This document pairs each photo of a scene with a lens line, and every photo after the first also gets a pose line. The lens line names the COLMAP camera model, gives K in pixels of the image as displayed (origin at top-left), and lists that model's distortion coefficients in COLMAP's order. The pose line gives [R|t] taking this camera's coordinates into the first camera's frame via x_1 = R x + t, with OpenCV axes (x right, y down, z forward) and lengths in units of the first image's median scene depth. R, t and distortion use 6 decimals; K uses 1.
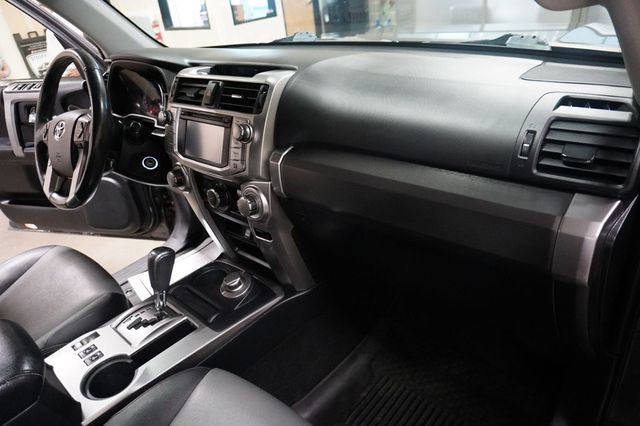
lens RADIAL K [[433.4, 0, 320.0], [0, 433.4, 213.0], [0, 0, 1]] dist [-0.024983, 0.005216]
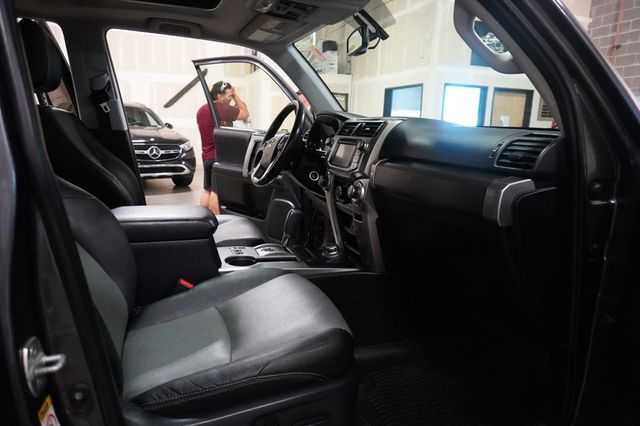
lens RADIAL K [[419.7, 0, 320.0], [0, 419.7, 213.0], [0, 0, 1]] dist [0.000031, -0.000140]
pose [[0.873788, 0.247998, -0.418319, 0.370101], [-0.350255, 0.917680, -0.187574, 0.363040], [0.337365, 0.310418, 0.888721, -0.367802]]
